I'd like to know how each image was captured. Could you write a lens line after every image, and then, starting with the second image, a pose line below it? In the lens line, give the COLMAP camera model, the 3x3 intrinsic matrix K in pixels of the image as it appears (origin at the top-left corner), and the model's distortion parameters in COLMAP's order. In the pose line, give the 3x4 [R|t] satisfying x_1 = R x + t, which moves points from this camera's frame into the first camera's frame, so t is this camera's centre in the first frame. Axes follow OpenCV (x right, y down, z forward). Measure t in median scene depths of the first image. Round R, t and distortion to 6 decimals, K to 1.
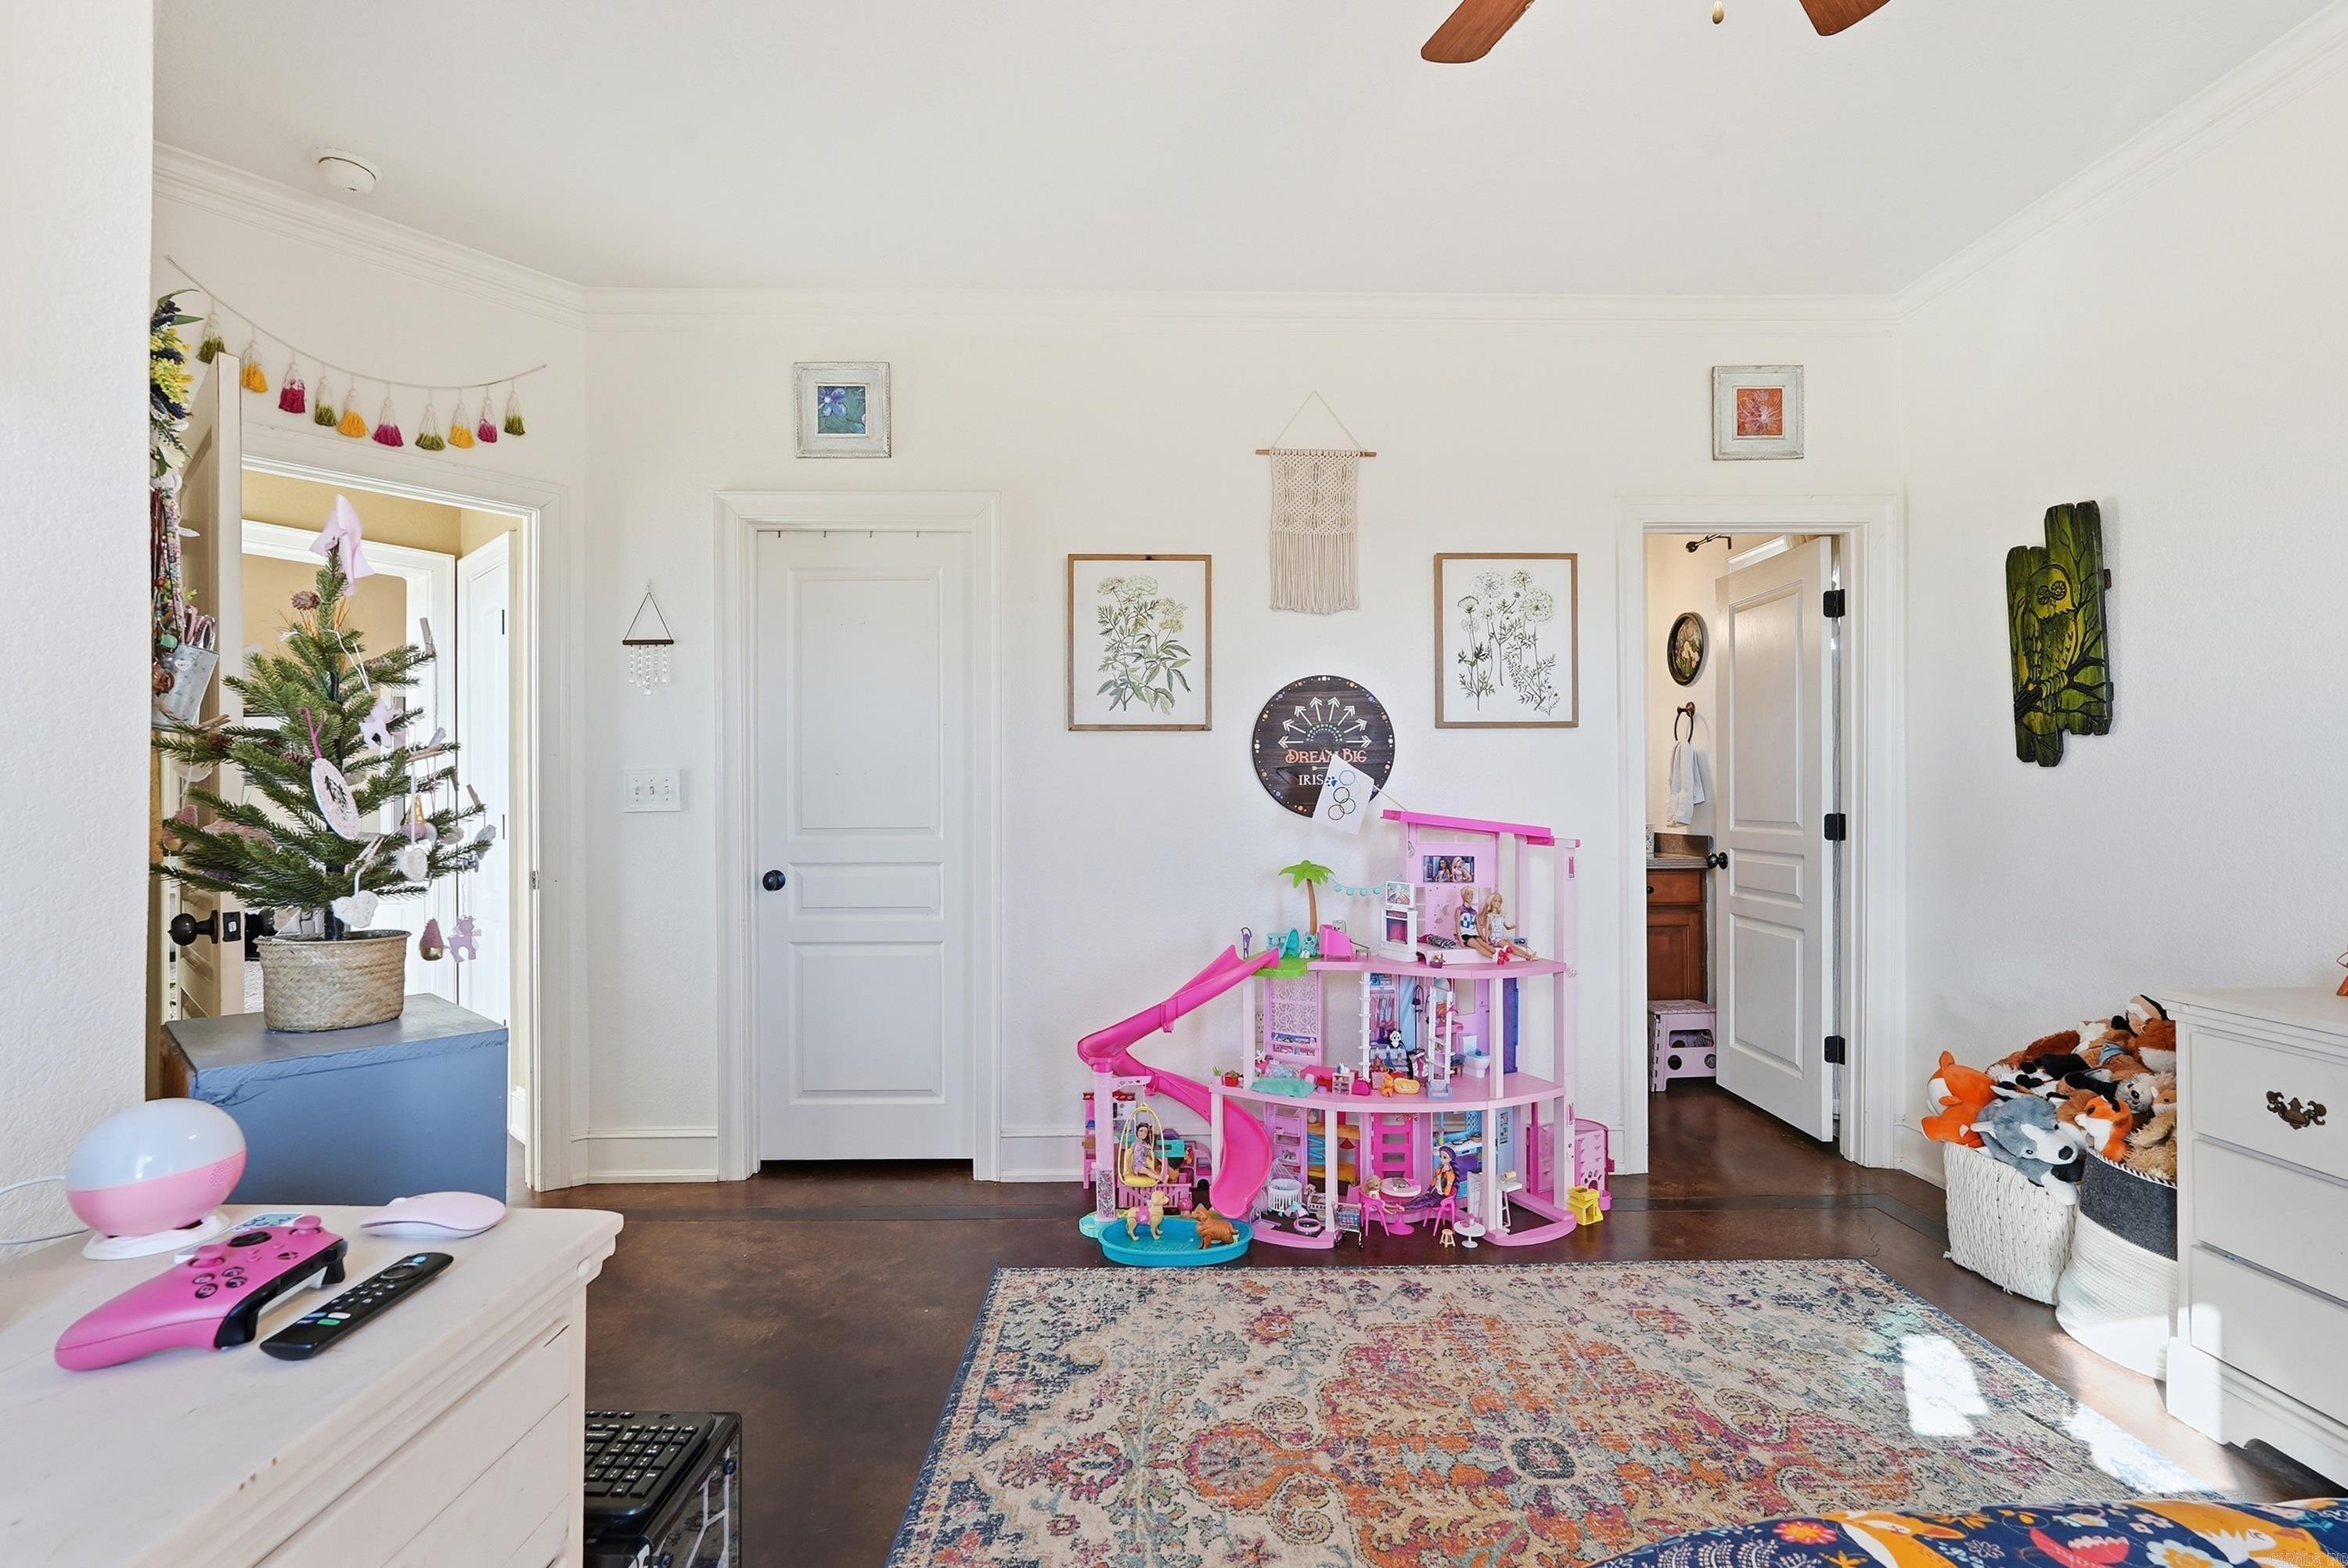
lens RADIAL K [[1043.1, 0, 1173.6], [0, 1043.1, 791.4], [0, 0, 1]] dist [-0.012965, 0.006217]
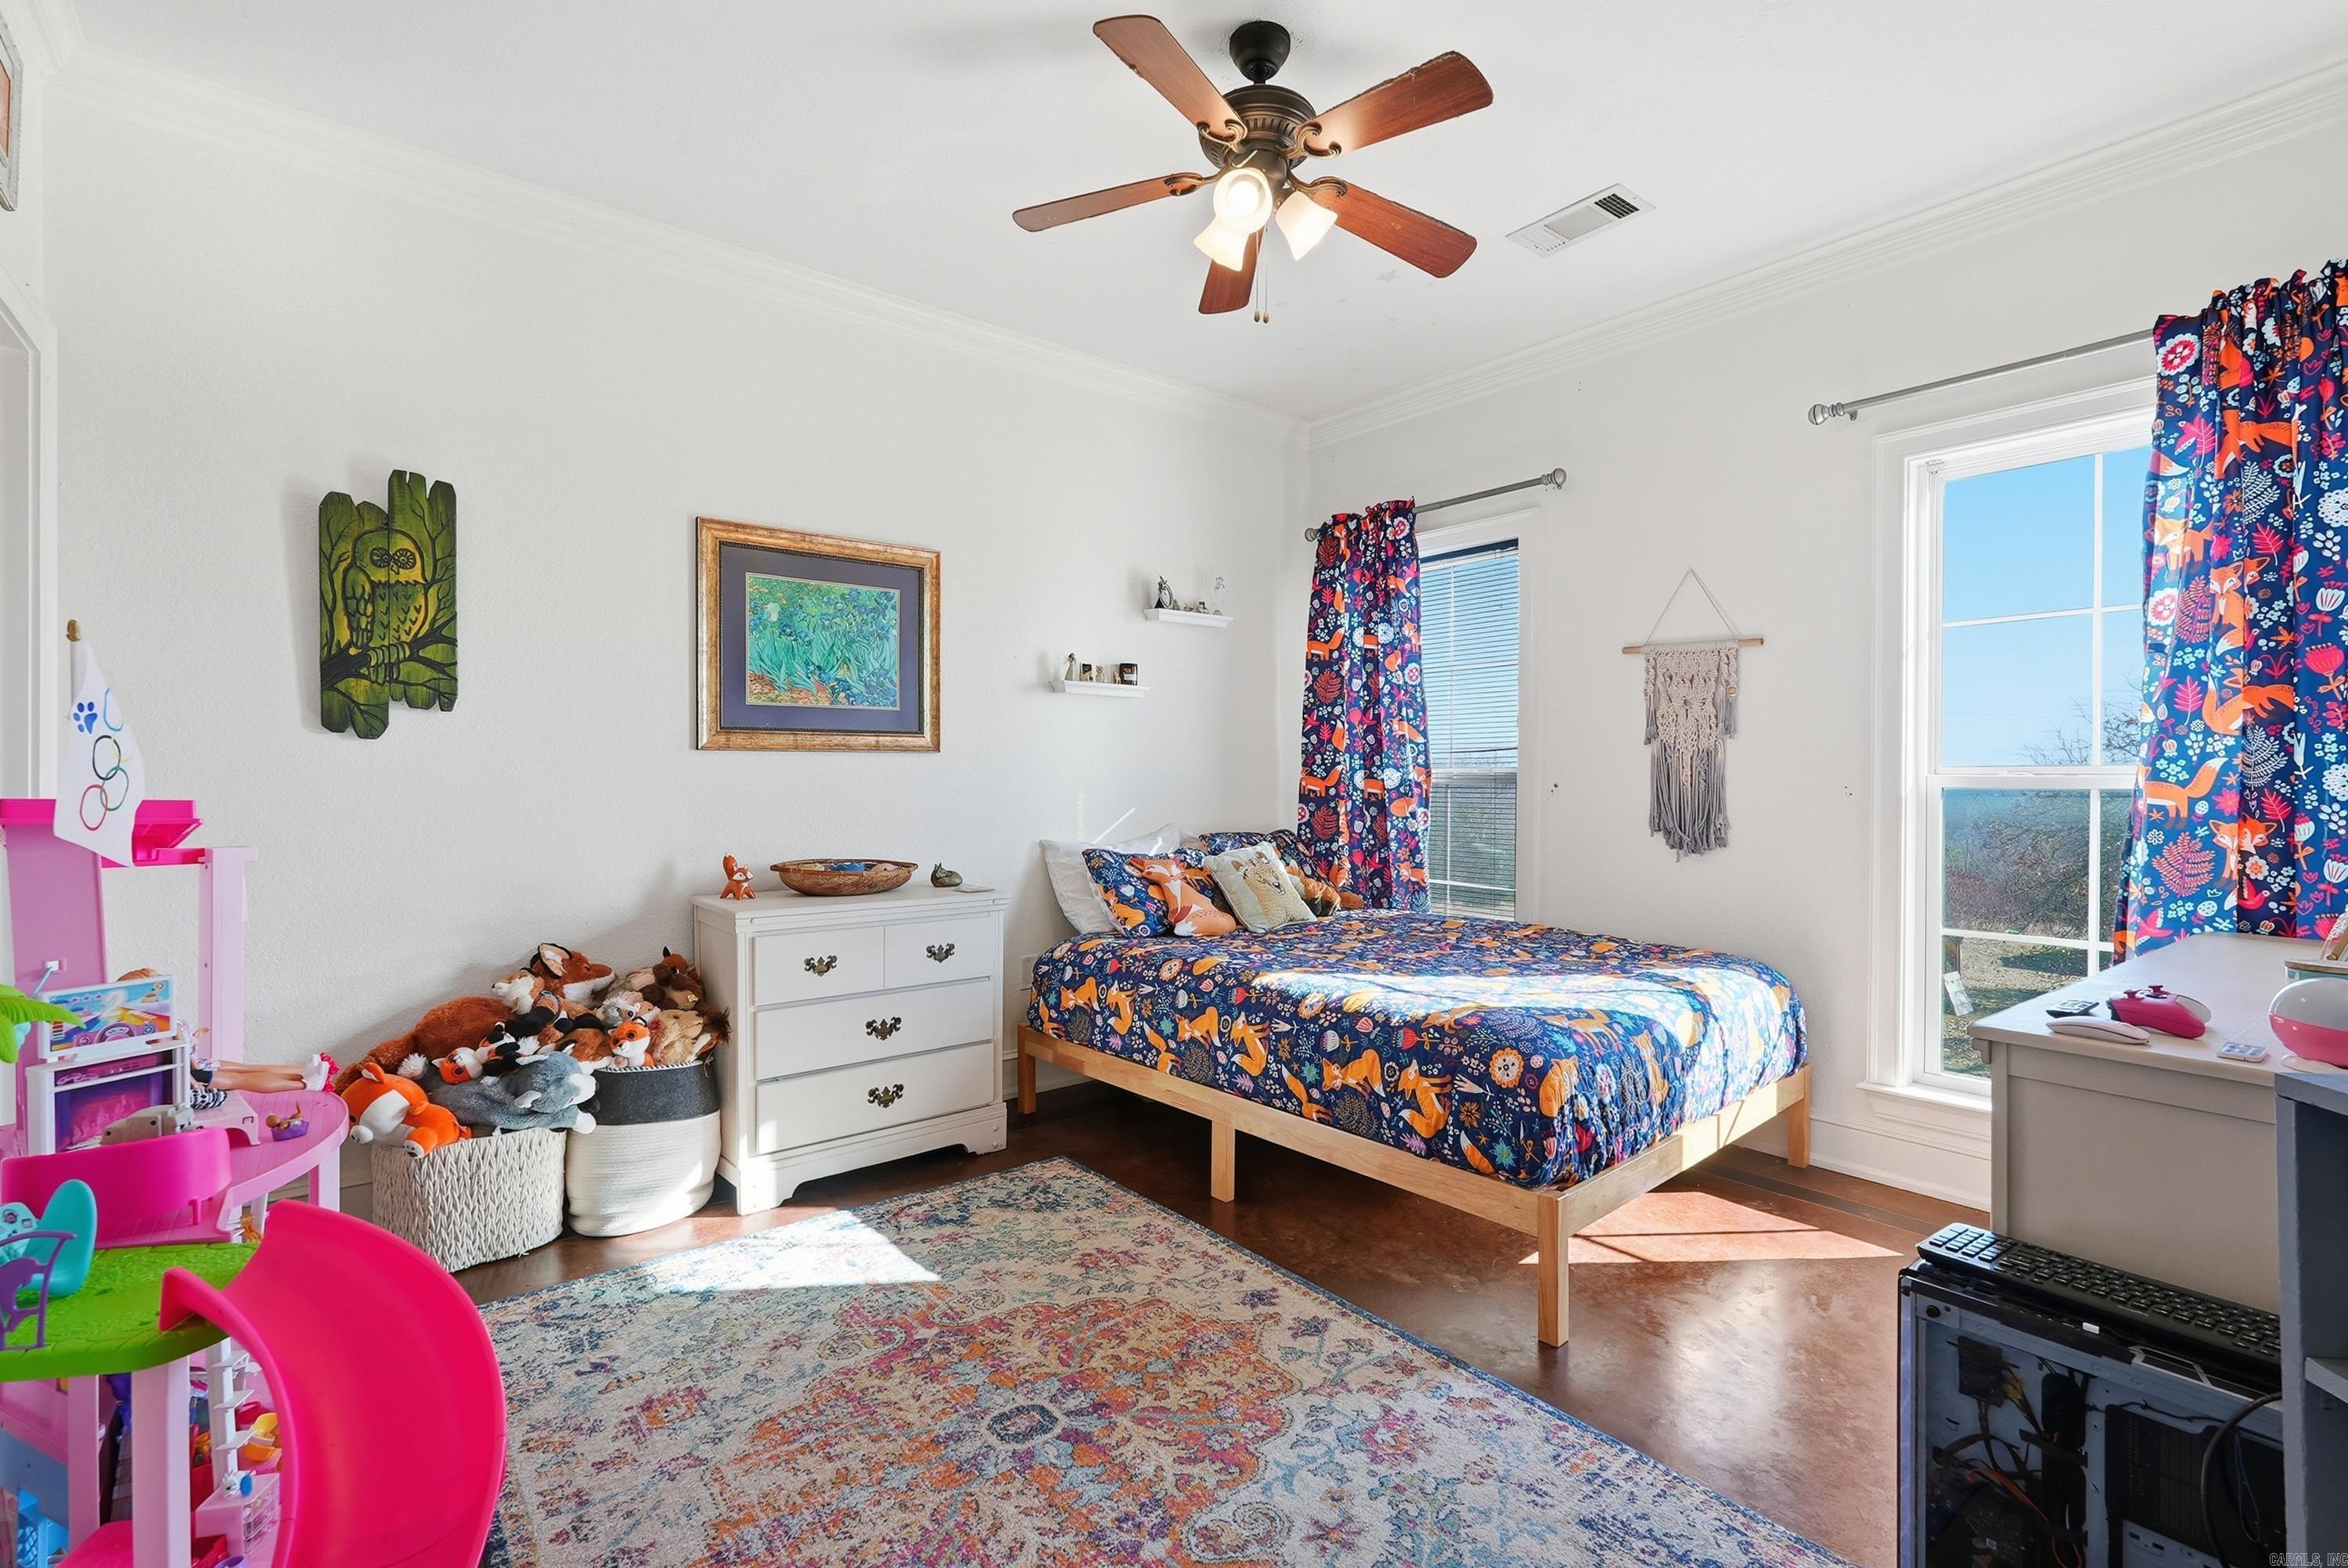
lens RADIAL K [[1043.1, 0, 1179.7], [0, 1043.1, 783.1], [0, 0, 1]] dist [-0.012965, 0.006217]
pose [[-0.612157, -0.004575, 0.790723, -0.374521], [-0.007092, 0.999975, 0.000295, 0.011902], [-0.790704, -0.005428, -0.612174, 1.049939]]
